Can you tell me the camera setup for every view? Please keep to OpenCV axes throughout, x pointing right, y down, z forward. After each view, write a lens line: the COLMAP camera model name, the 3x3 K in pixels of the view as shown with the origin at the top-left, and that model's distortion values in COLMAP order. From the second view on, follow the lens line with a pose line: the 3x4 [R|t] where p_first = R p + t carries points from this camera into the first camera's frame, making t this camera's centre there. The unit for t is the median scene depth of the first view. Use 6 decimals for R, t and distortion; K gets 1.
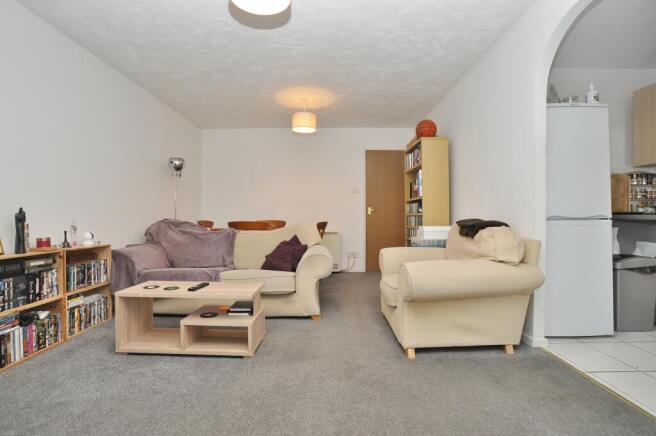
lens RADIAL K [[308.1, 0, 322.8], [0, 308.1, 218.6], [0, 0, 1]] dist [-0.004958, -0.000396]
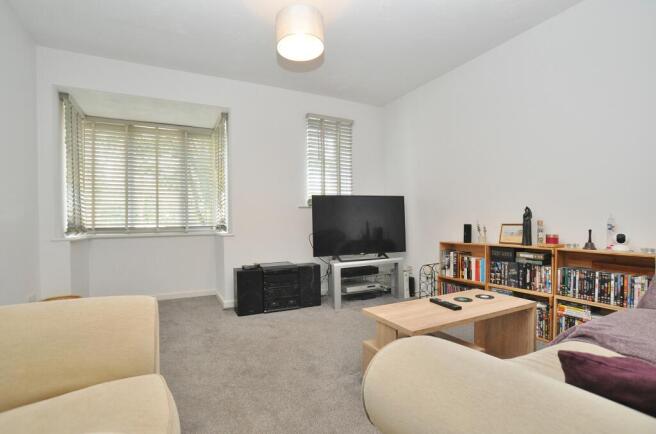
lens RADIAL K [[323.7, 0, 321.5], [0, 323.7, 220.3], [0, 0, 1]] dist [-0.048991, 0.018957]
pose [[-0.886318, 0.016196, -0.462793, 0.250486], [0.014994, 0.999868, 0.006276, -0.002338], [0.462834, -0.001376, -0.886444, 1.557615]]
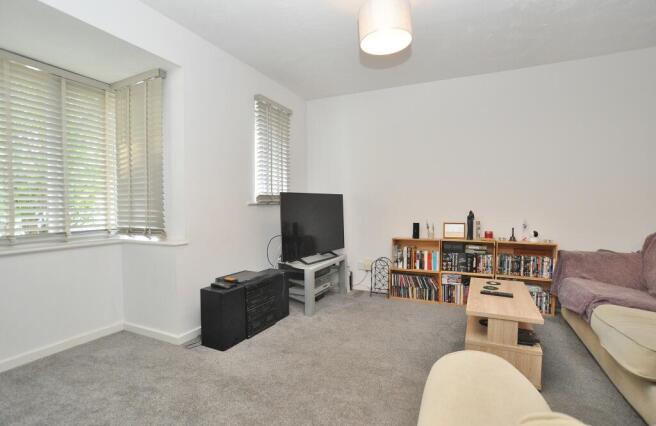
lens RADIAL K [[330.7, 0, 329.3], [0, 330.7, 212.1], [0, 0, 1]] dist [-0.057146, 0.023454]
pose [[-0.392613, 0.029573, -0.919228, 0.755892], [-0.000823, 0.999471, 0.032506, -0.074139], [0.919703, 0.013519, -0.392381, 0.900889]]
